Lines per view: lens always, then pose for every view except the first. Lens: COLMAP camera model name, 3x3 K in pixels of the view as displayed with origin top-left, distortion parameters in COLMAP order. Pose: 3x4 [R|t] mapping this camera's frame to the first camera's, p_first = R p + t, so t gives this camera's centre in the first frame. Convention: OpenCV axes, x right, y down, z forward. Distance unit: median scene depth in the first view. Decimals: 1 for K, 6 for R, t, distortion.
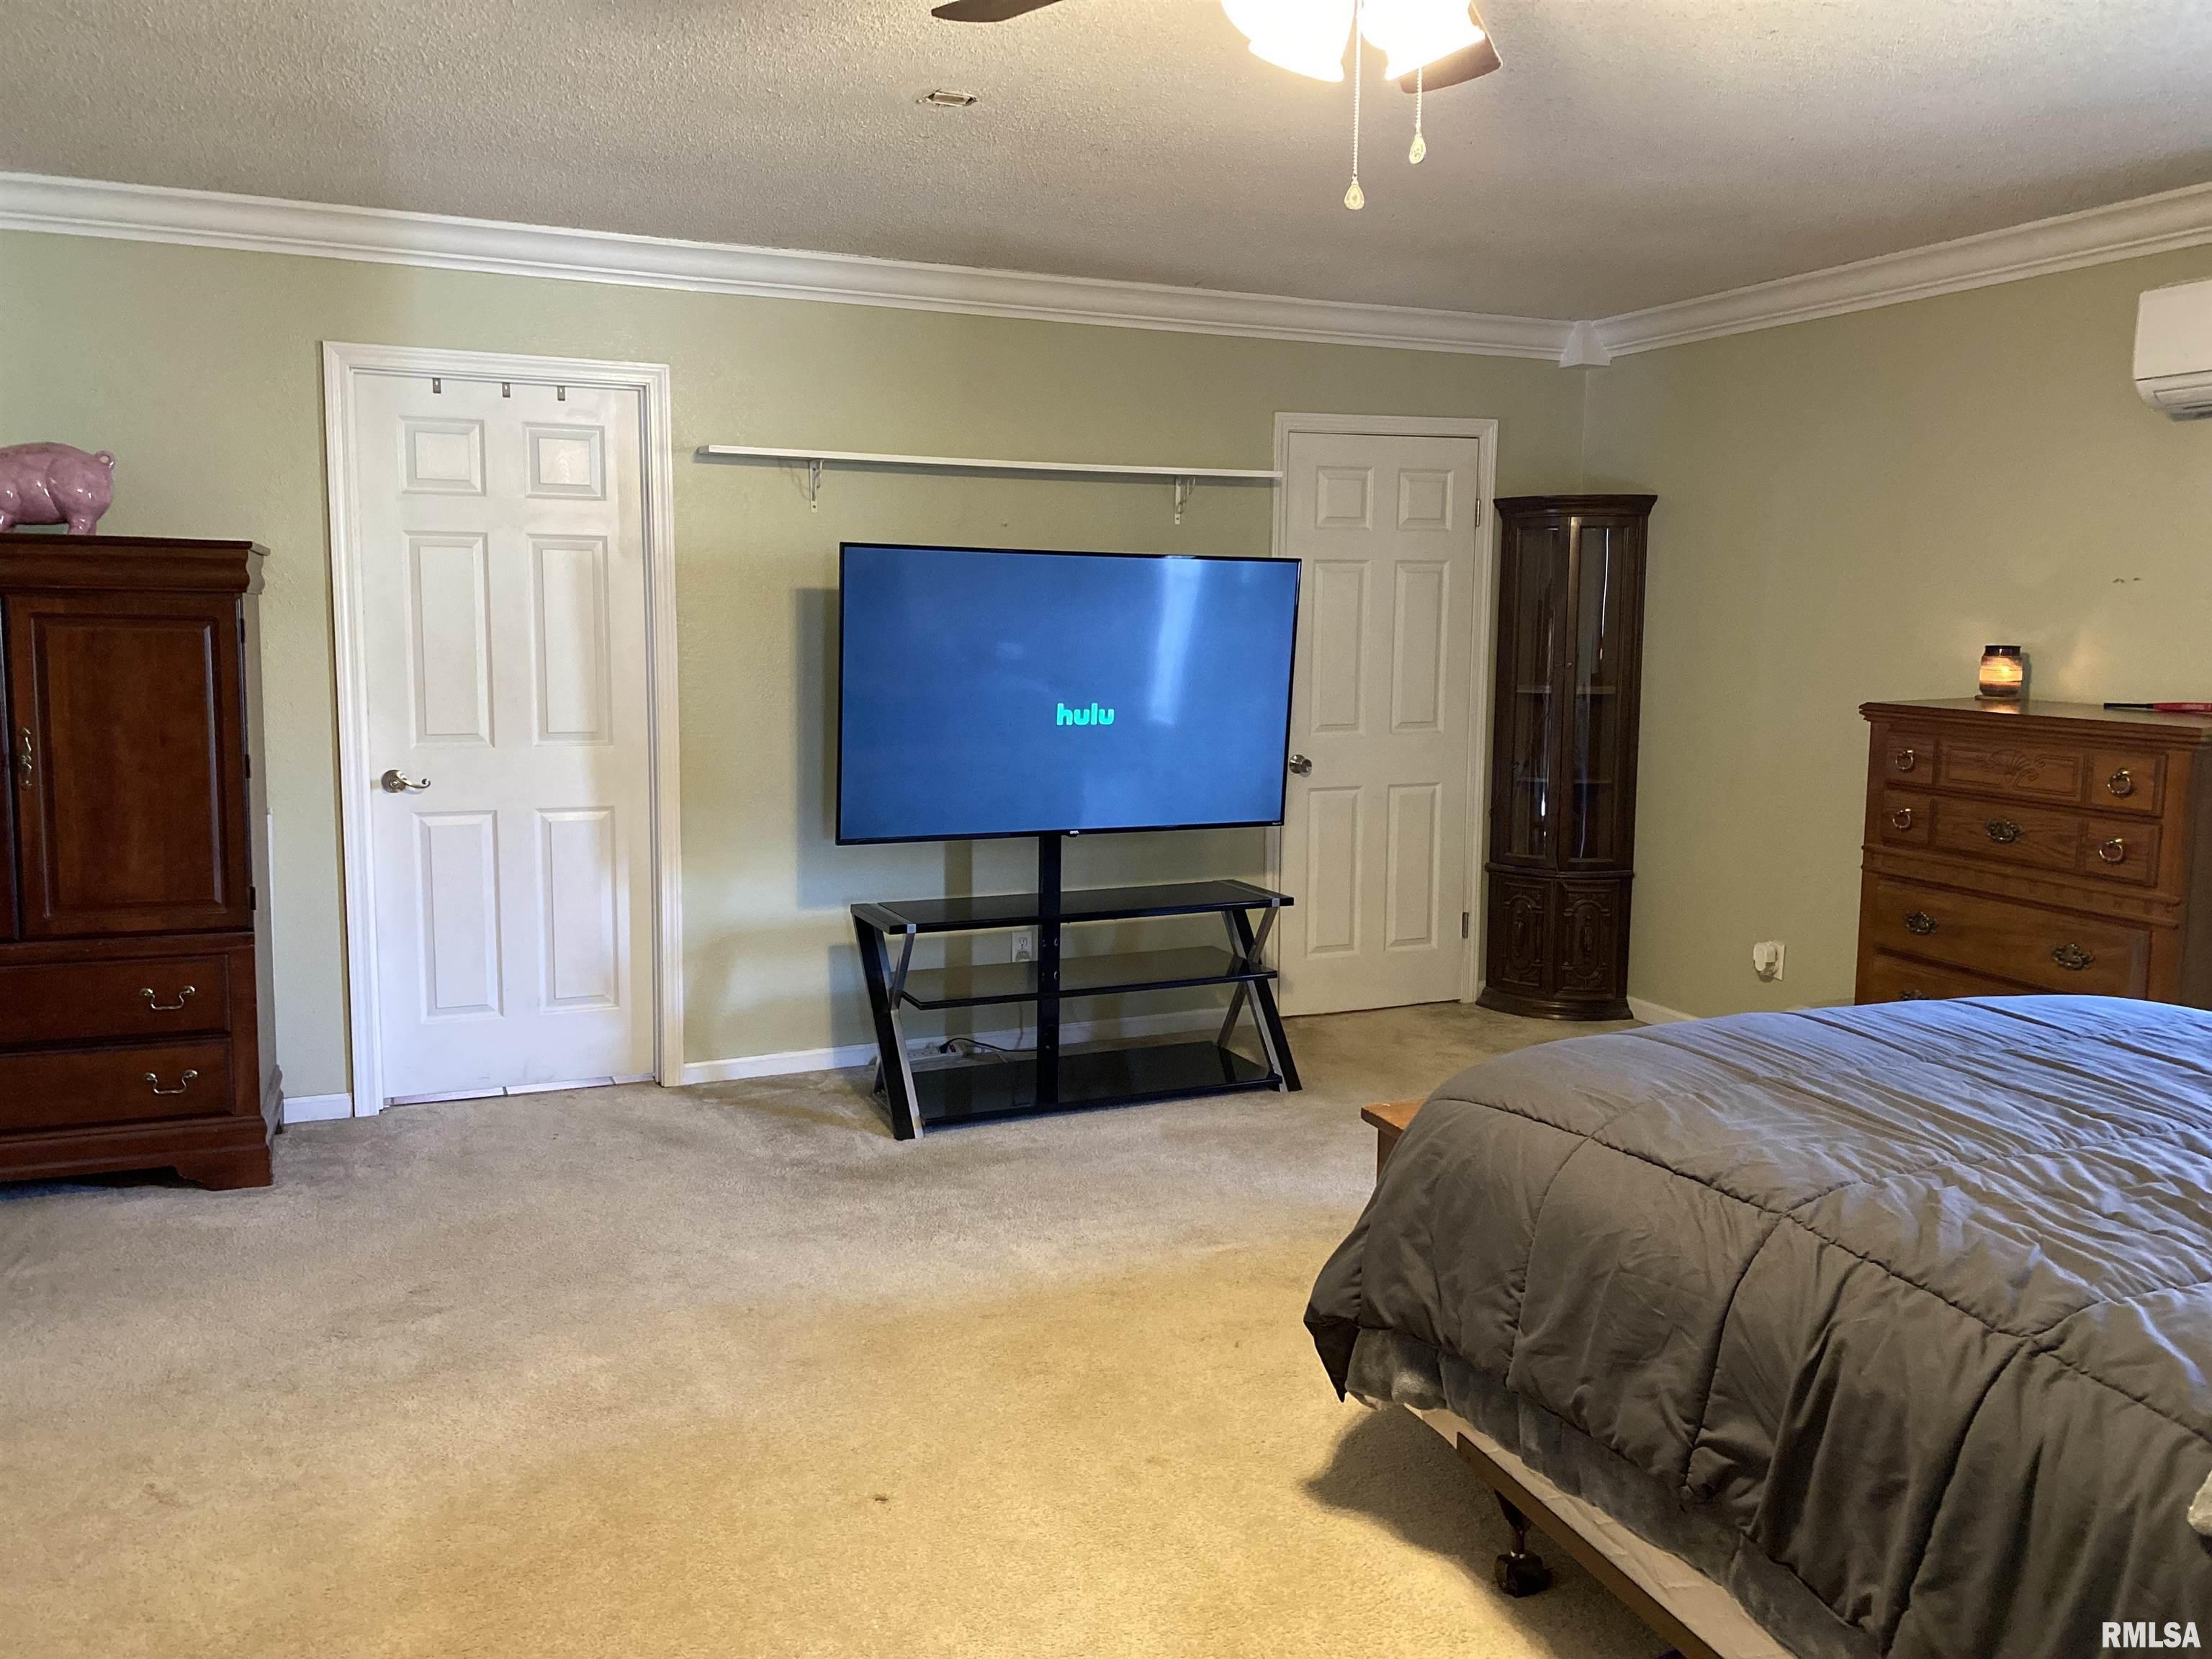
lens RADIAL K [[1675.9, 0, 1114.5], [0, 1675.9, 829.2], [0, 0, 1]] dist [0.083406, -0.167761]
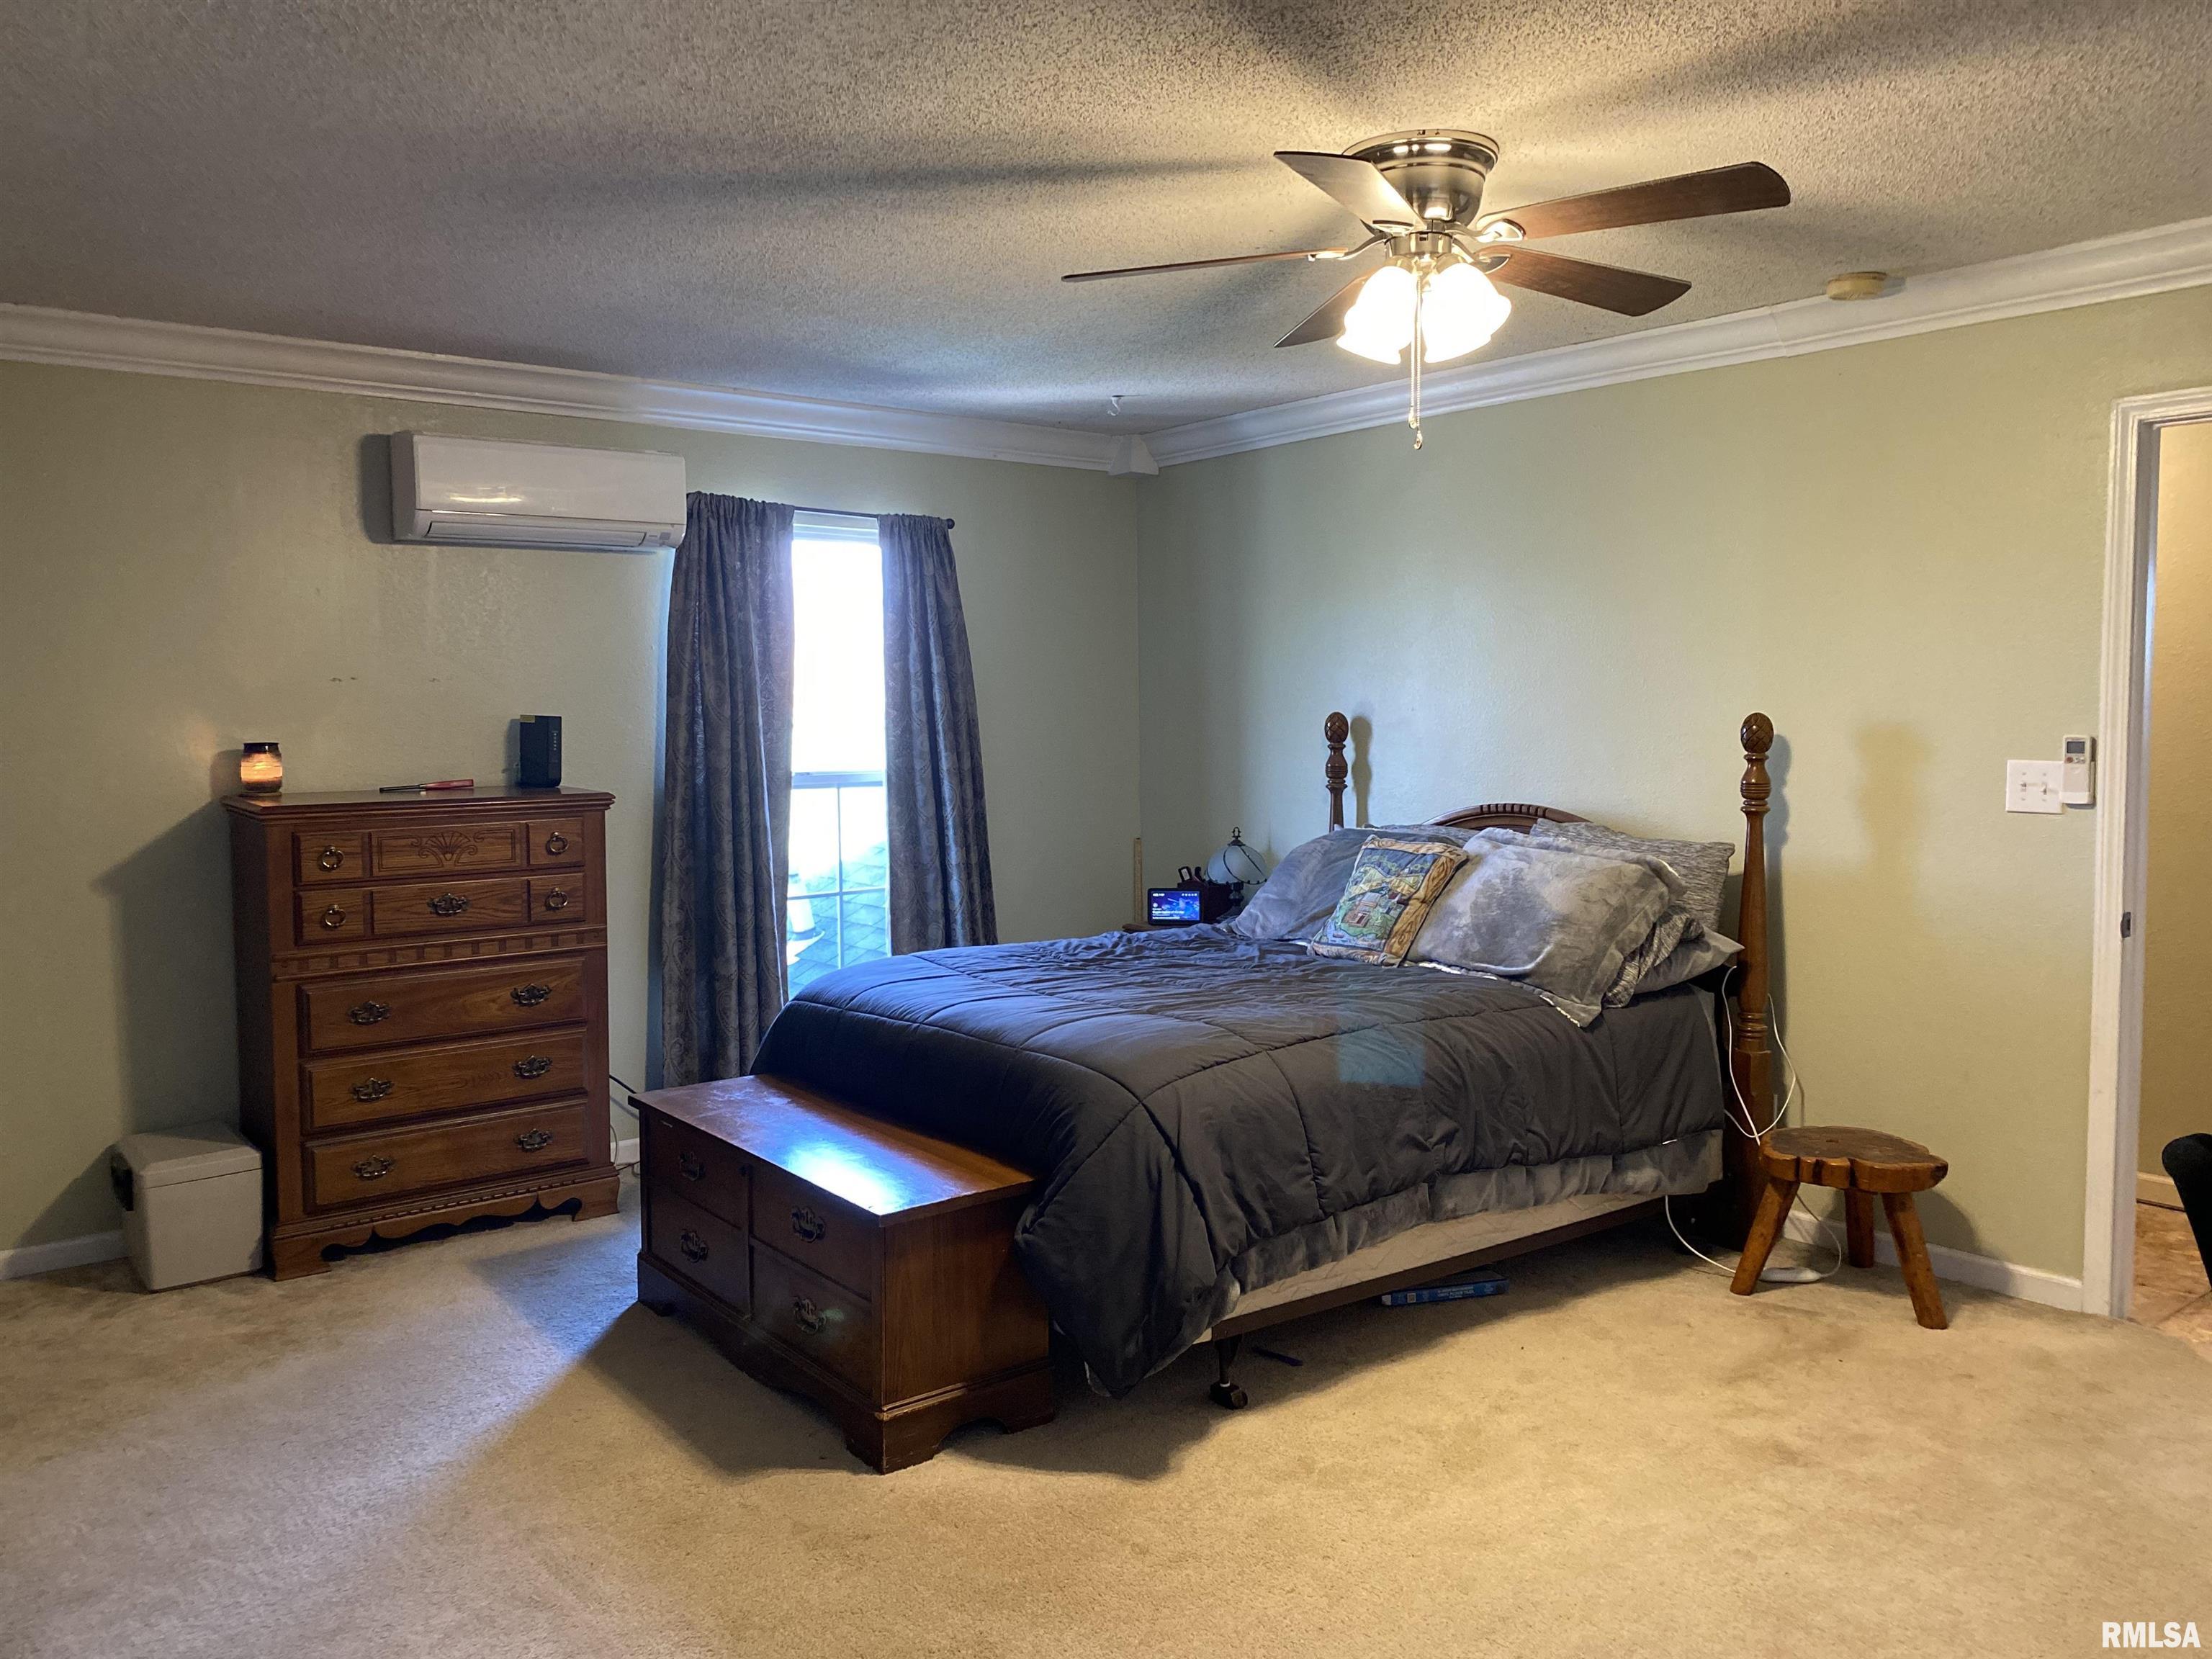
lens RADIAL K [[1675.9, 0, 1114.5], [0, 1675.9, 829.2], [0, 0, 1]] dist [0.083406, -0.167761]
pose [[-0.248256, -0.080184, 0.965370, -0.647031], [0.138266, 0.983431, 0.117241, -0.118084], [-0.958776, 0.162583, -0.233056, 0.845656]]
